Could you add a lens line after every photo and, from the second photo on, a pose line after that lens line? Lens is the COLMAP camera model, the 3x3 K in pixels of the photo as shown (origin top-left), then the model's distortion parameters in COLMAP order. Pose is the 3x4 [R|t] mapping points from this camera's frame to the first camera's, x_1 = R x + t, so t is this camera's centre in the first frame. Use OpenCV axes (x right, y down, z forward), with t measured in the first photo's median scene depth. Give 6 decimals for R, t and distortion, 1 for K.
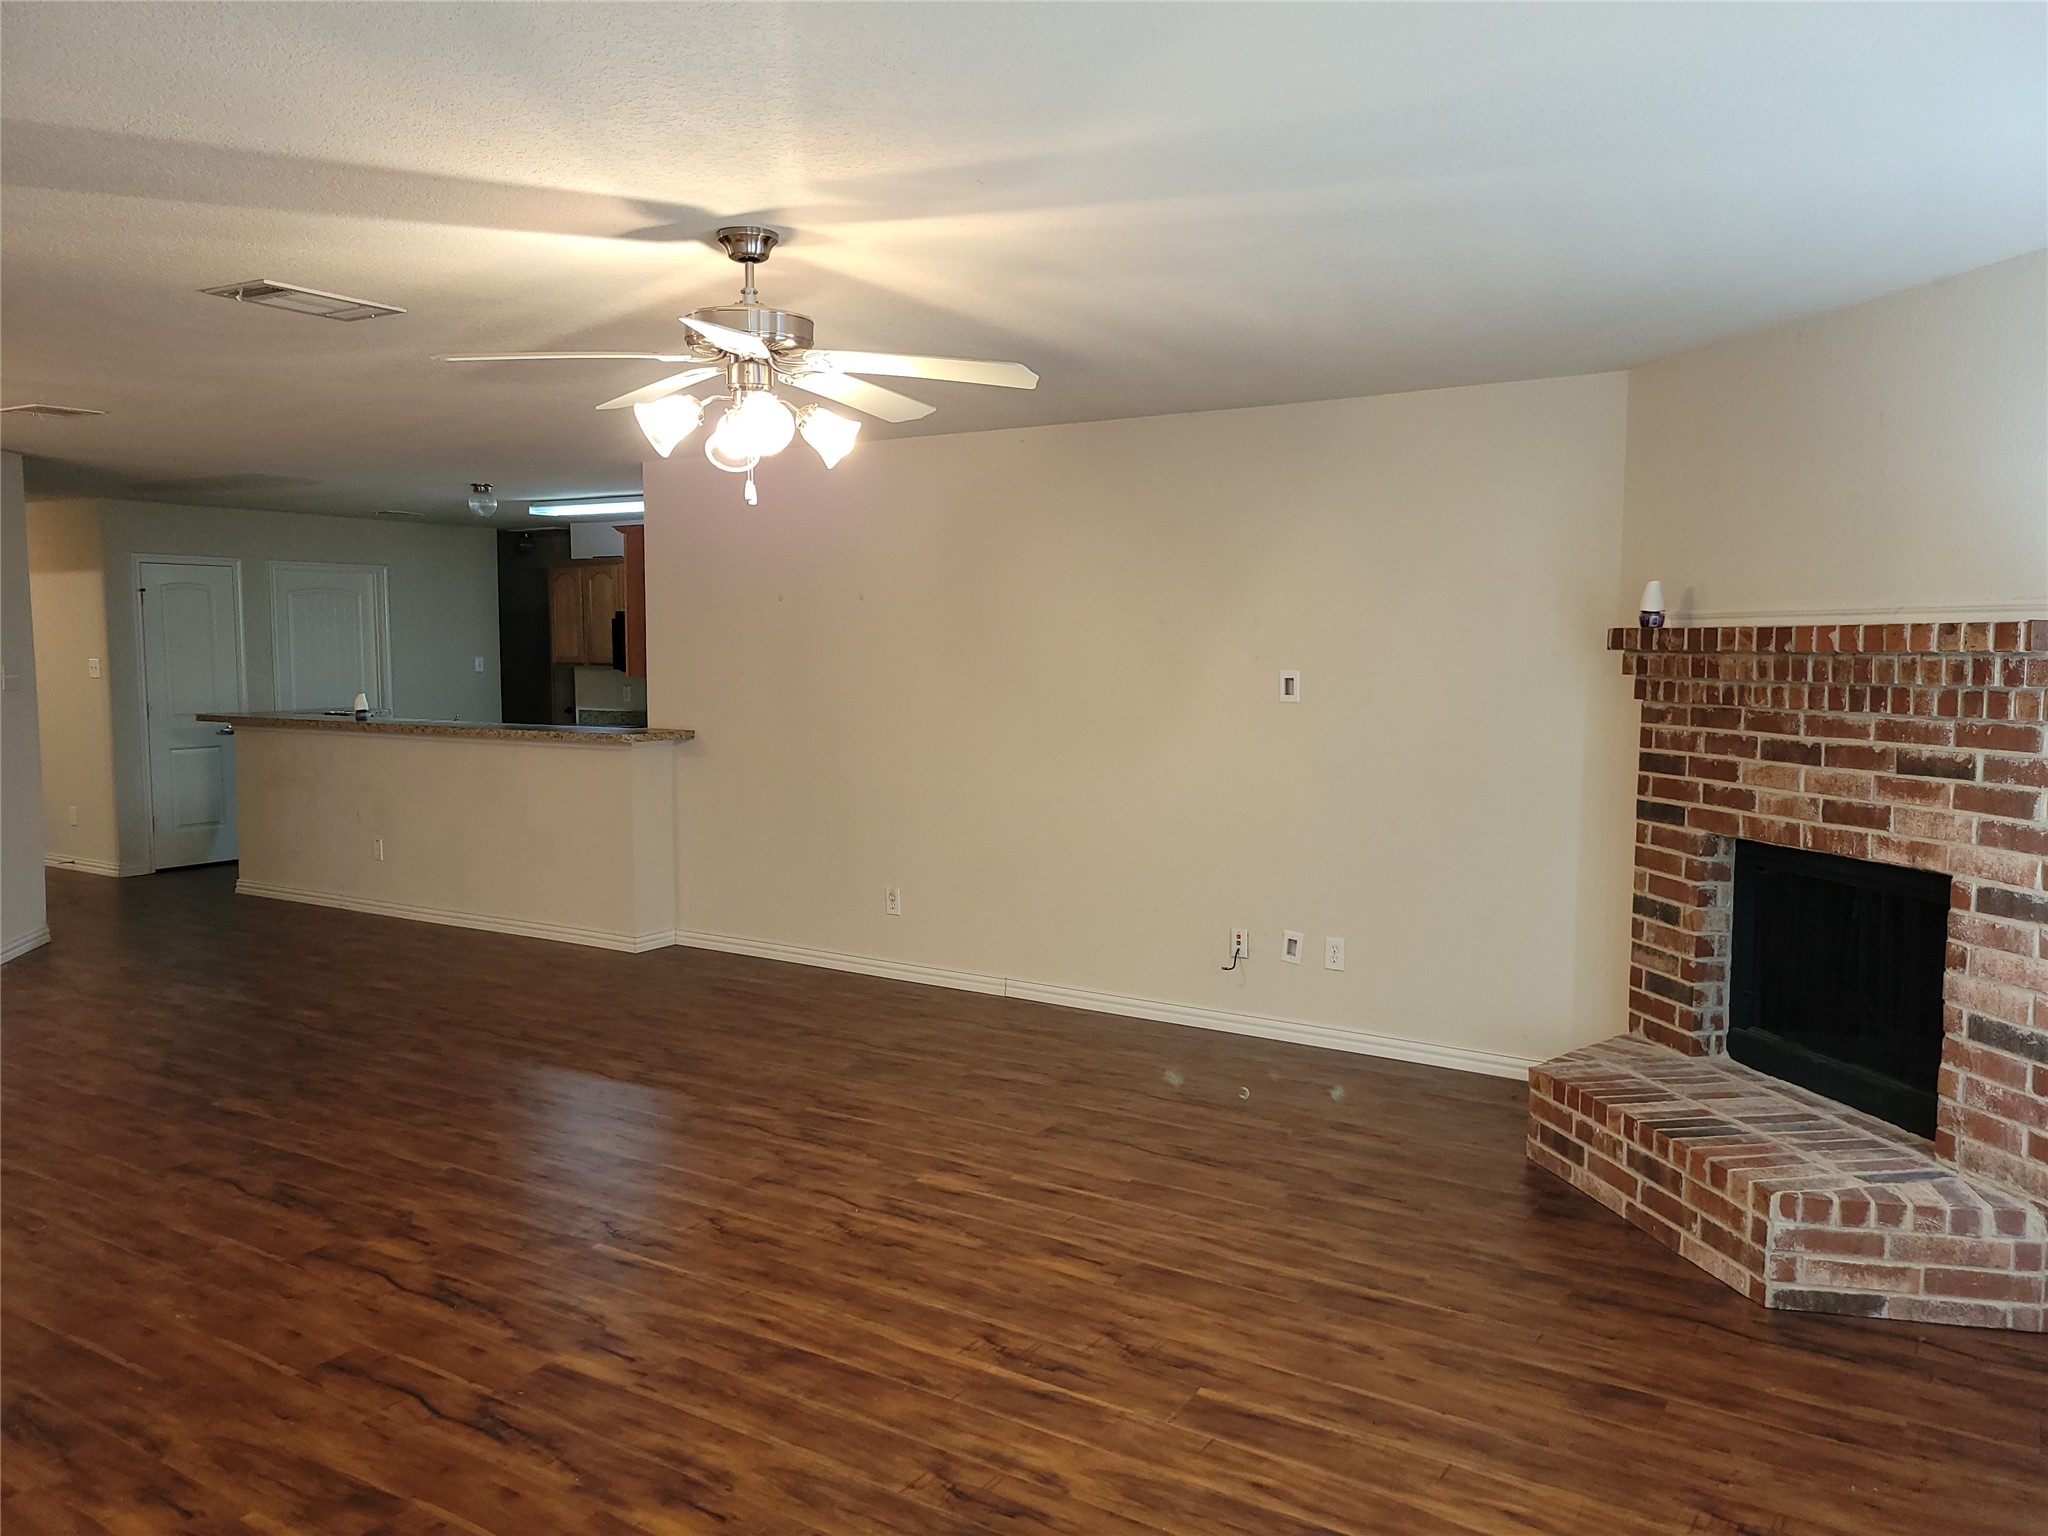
lens RADIAL K [[1539.1, 0, 1012.5], [0, 1539.1, 748.3], [0, 0, 1]] dist [0.032903, 0.002477]
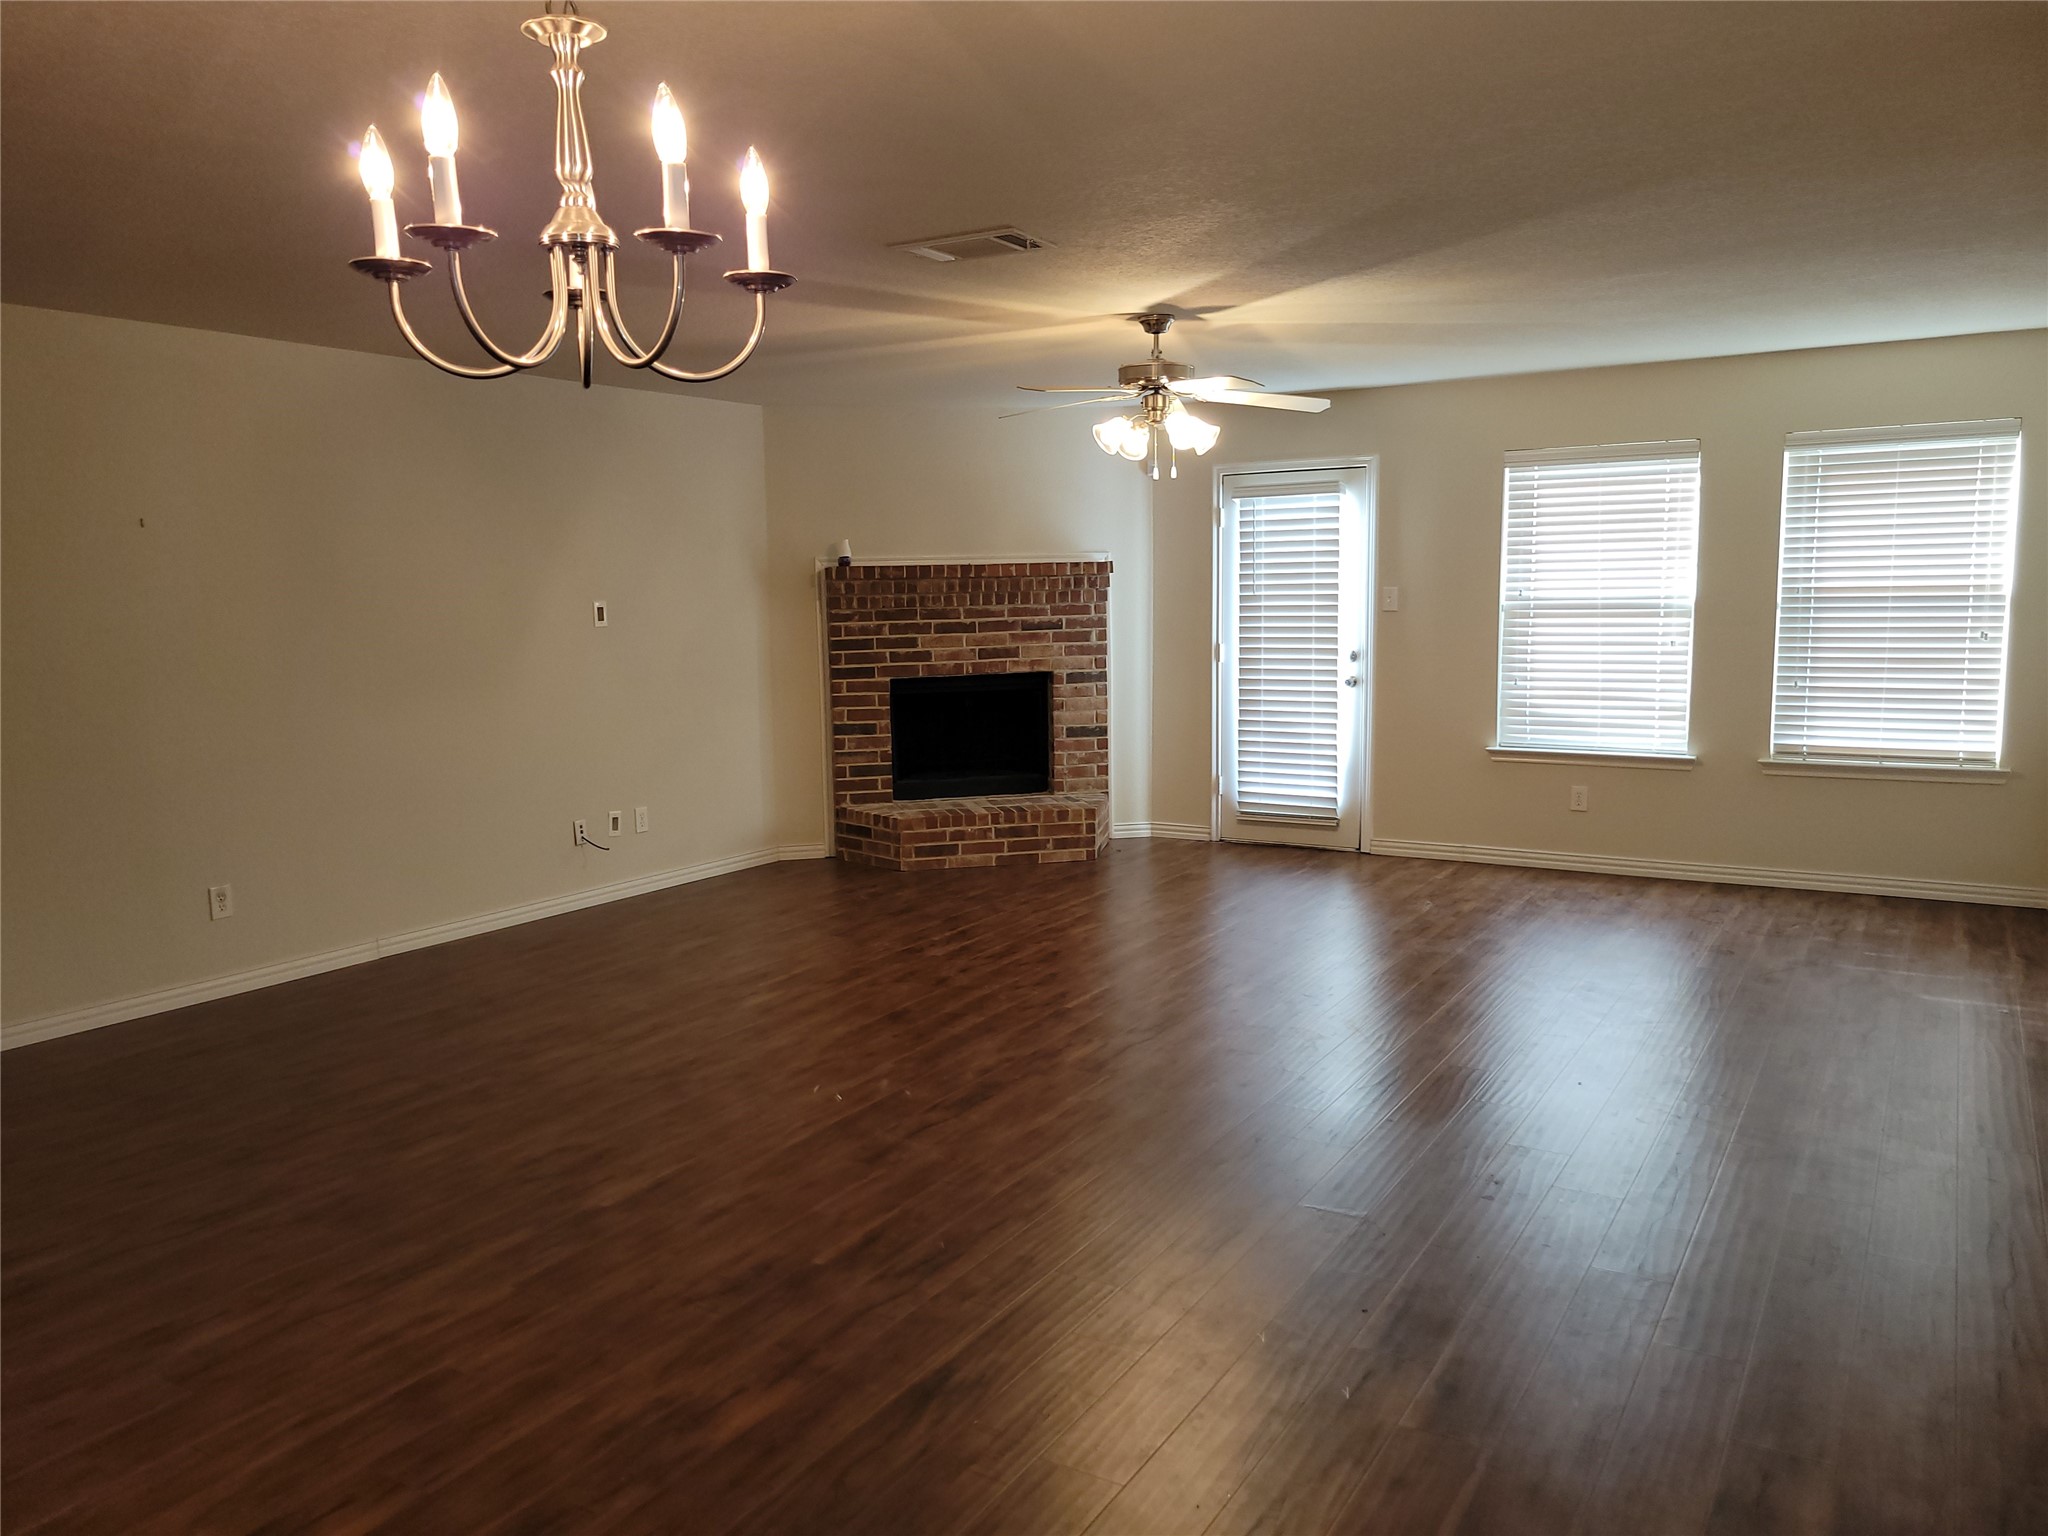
lens RADIAL K [[1539.1, 0, 1011.5], [0, 1539.1, 780.5], [0, 0, 1]] dist [0.032903, 0.002477]
pose [[-0.031490, -0.133557, 0.990541, -1.510578], [0.088381, 0.986778, 0.135859, -0.067344], [-0.995589, 0.091823, -0.019270, 0.991889]]
